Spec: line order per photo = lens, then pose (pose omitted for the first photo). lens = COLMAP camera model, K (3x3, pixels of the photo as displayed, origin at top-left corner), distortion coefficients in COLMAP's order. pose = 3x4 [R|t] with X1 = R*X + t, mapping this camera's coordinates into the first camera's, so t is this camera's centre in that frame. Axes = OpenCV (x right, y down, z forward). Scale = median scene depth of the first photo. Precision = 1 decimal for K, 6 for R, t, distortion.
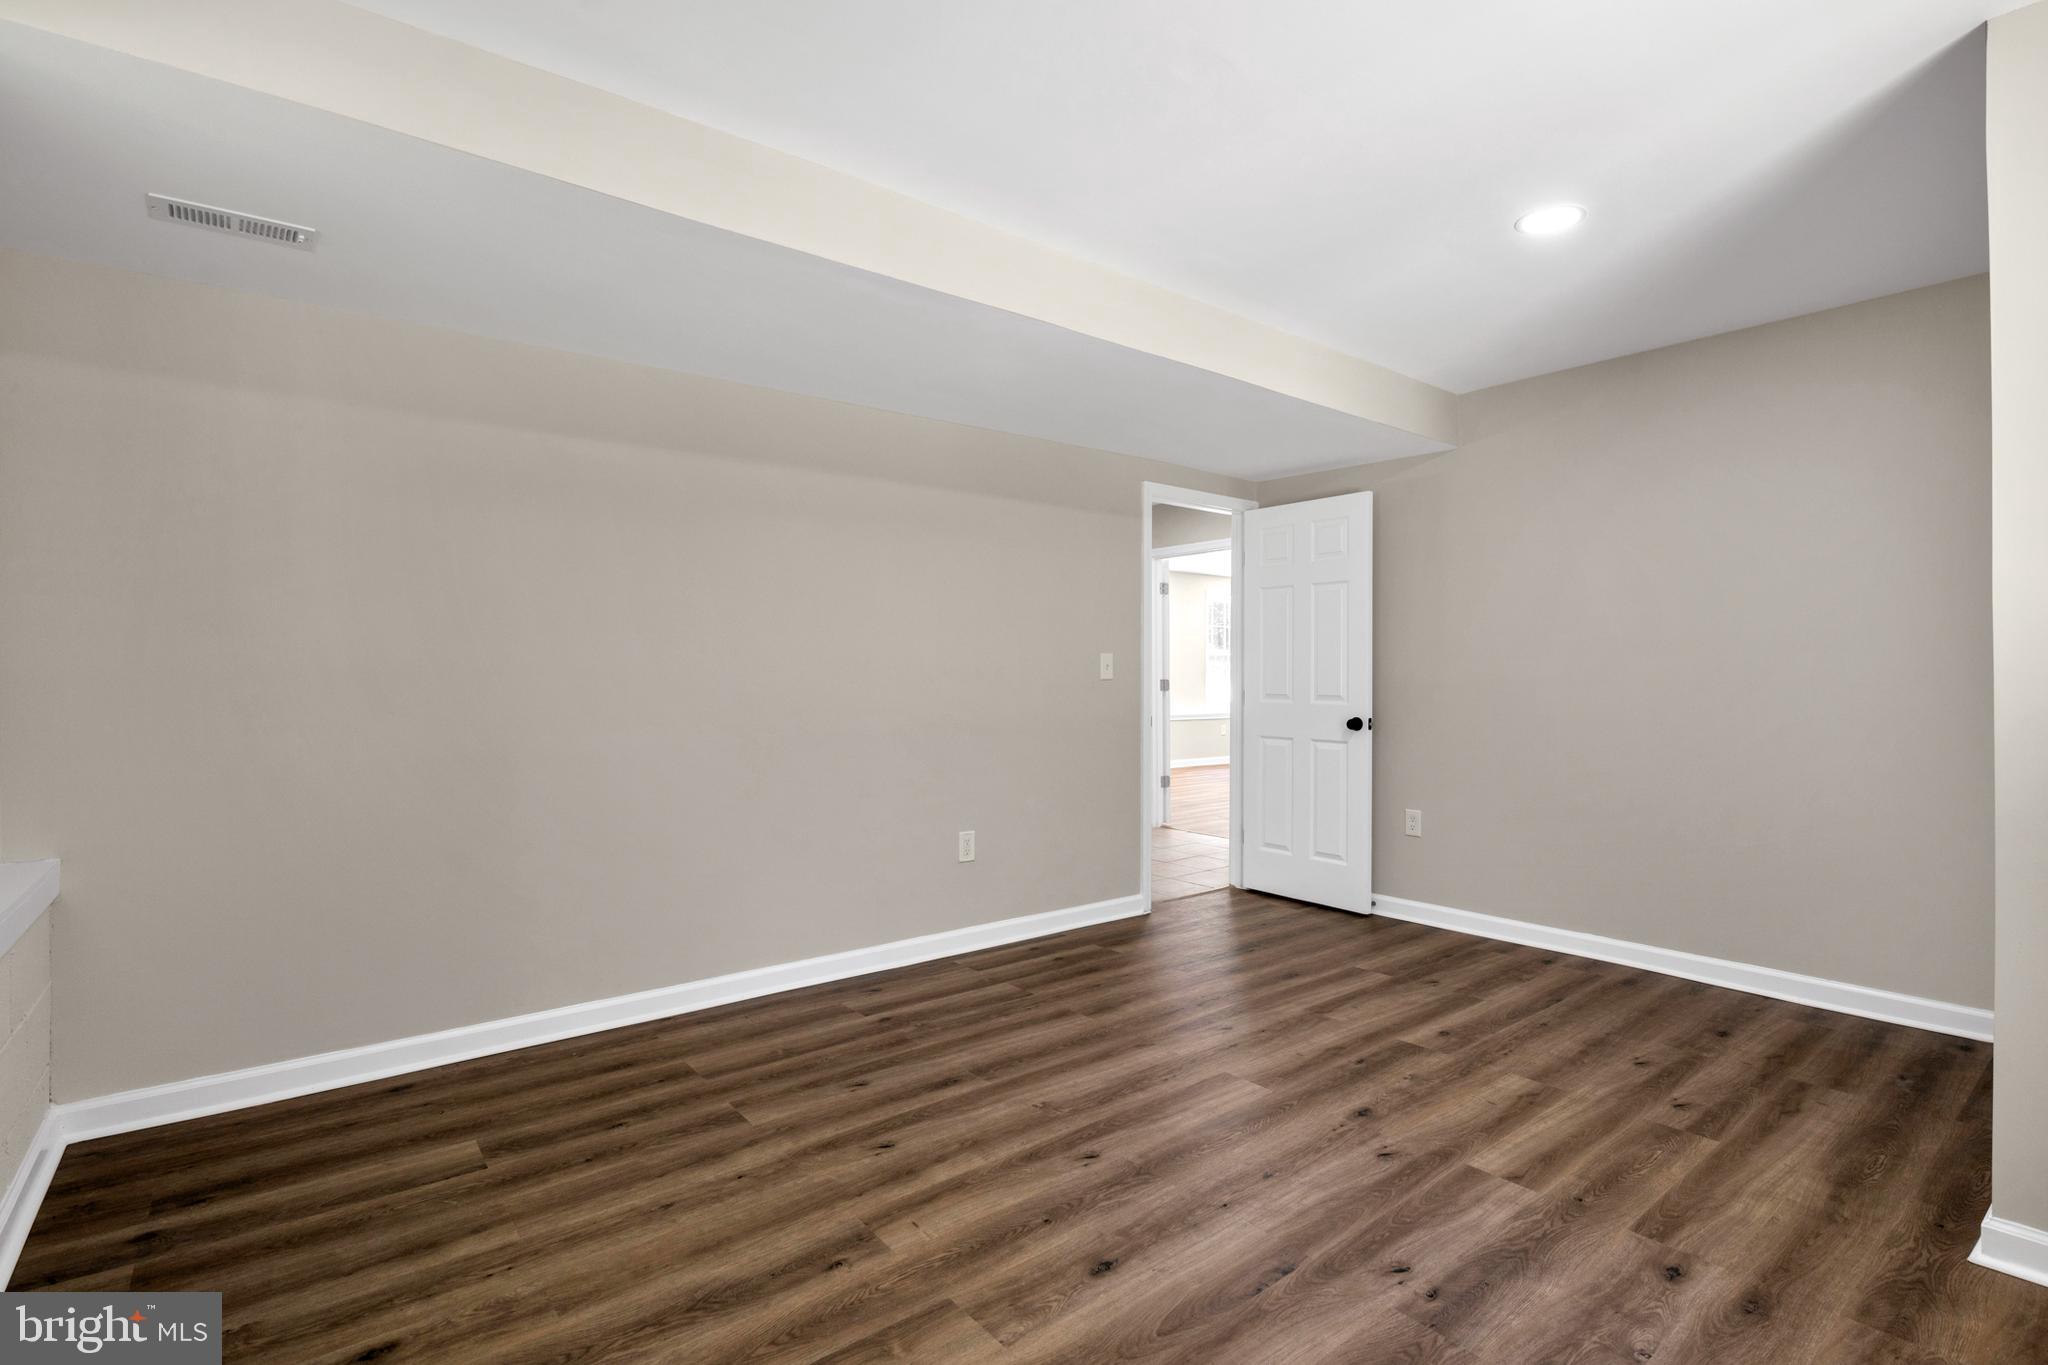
lens RADIAL K [[969.3, 0, 1025.5], [0, 969.3, 678.1], [0, 0, 1]] dist [-0.010884, -0.000199]
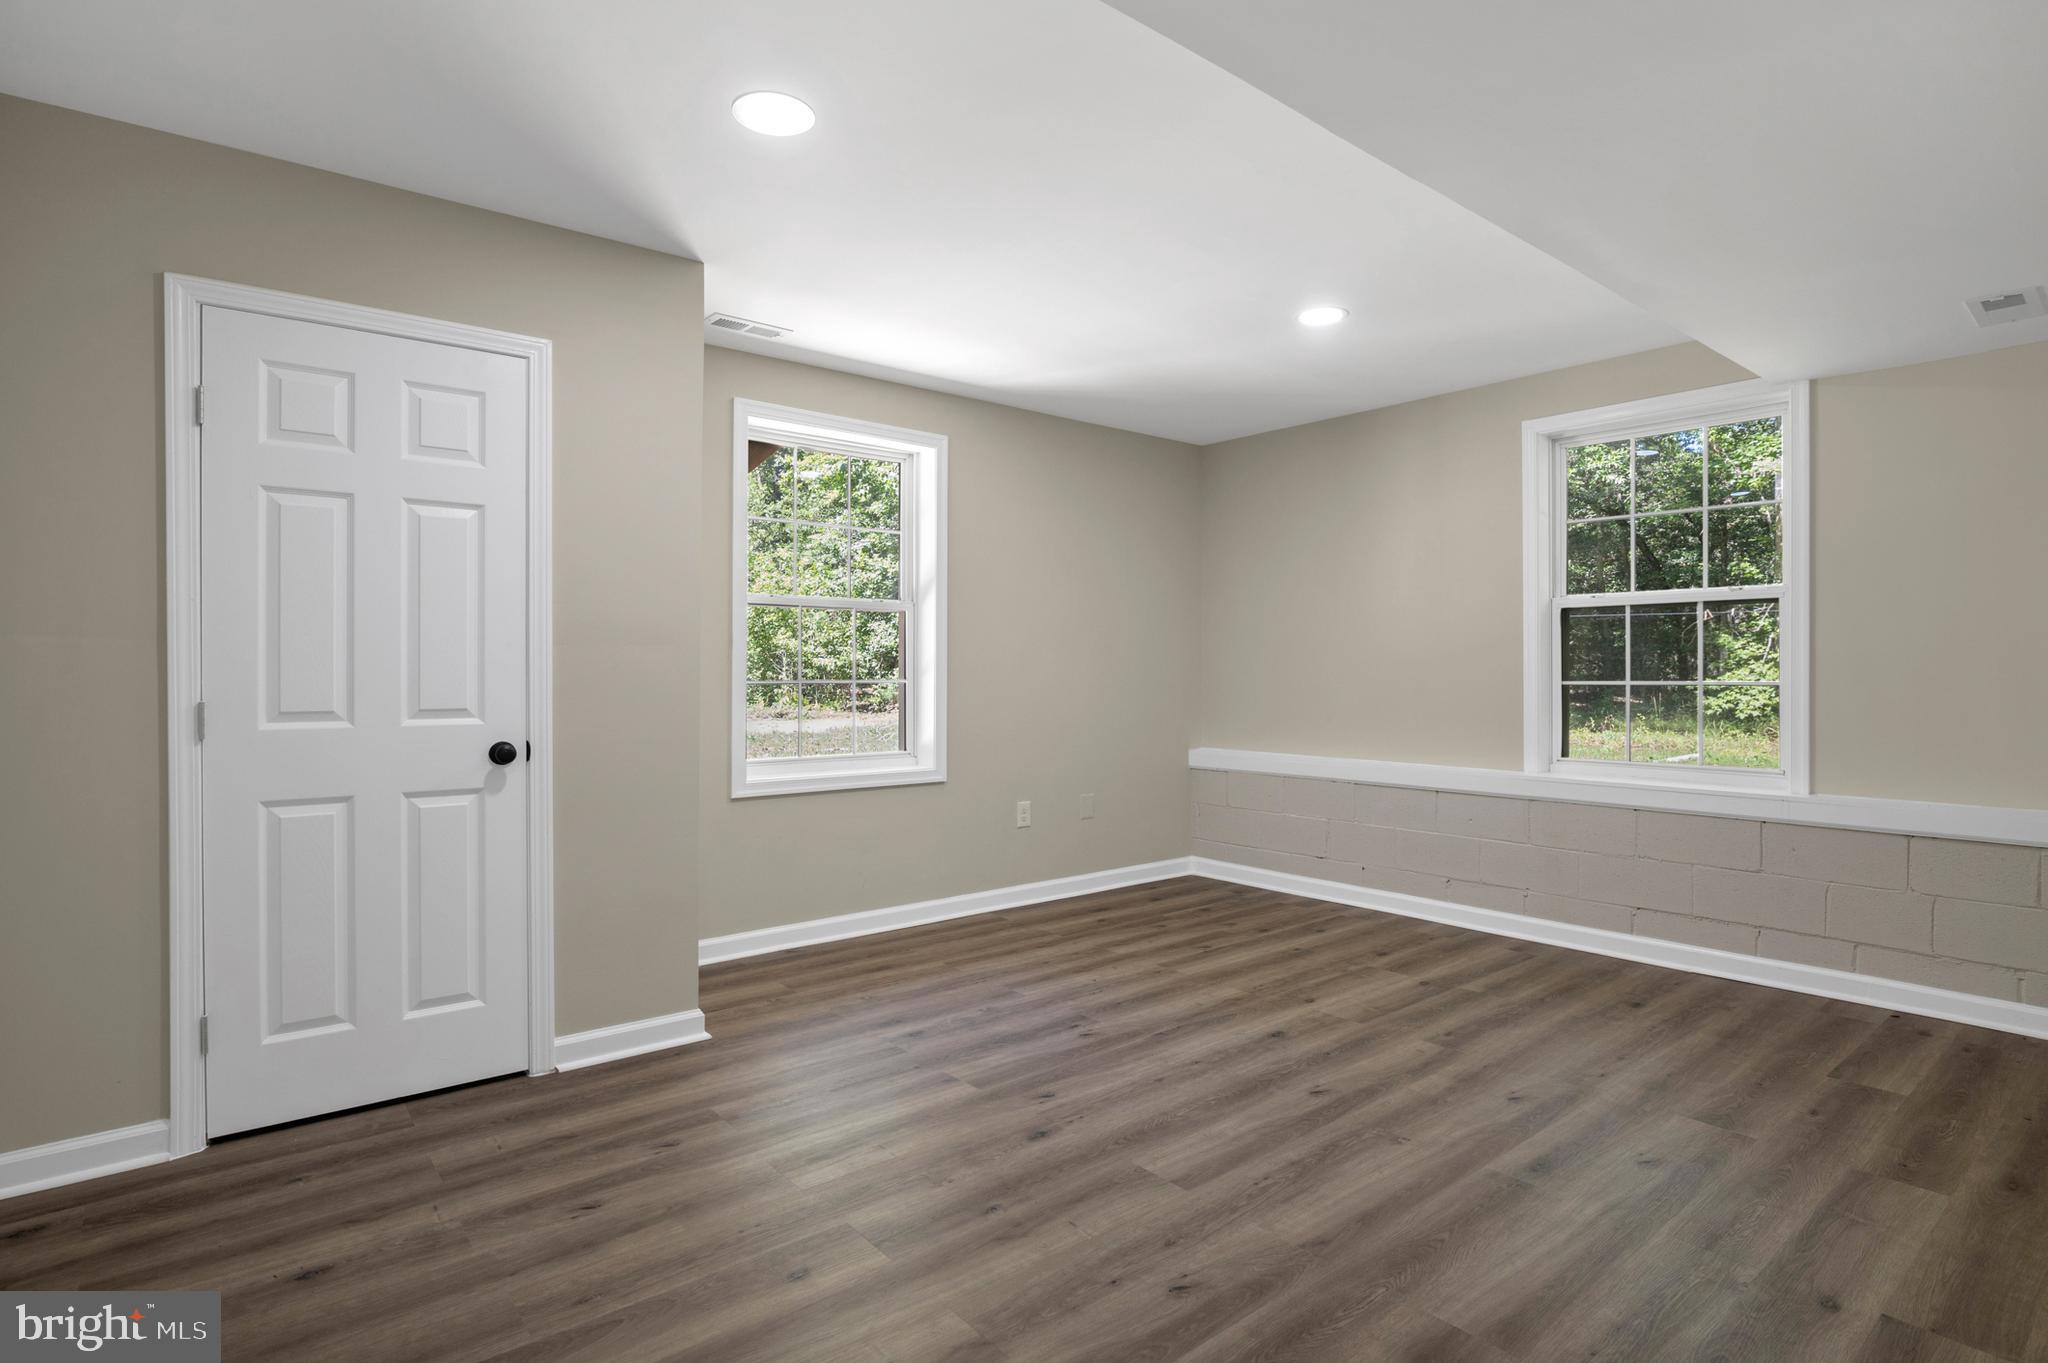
lens RADIAL K [[969.3, 0, 1021.1], [0, 969.3, 674.7], [0, 0, 1]] dist [-0.010884, -0.000199]
pose [[-0.999999, 0.000420, 0.001418, 0.386328], [0.000433, 0.999962, 0.008688, 0.010695], [-0.001415, 0.008689, -0.999961, 2.013280]]
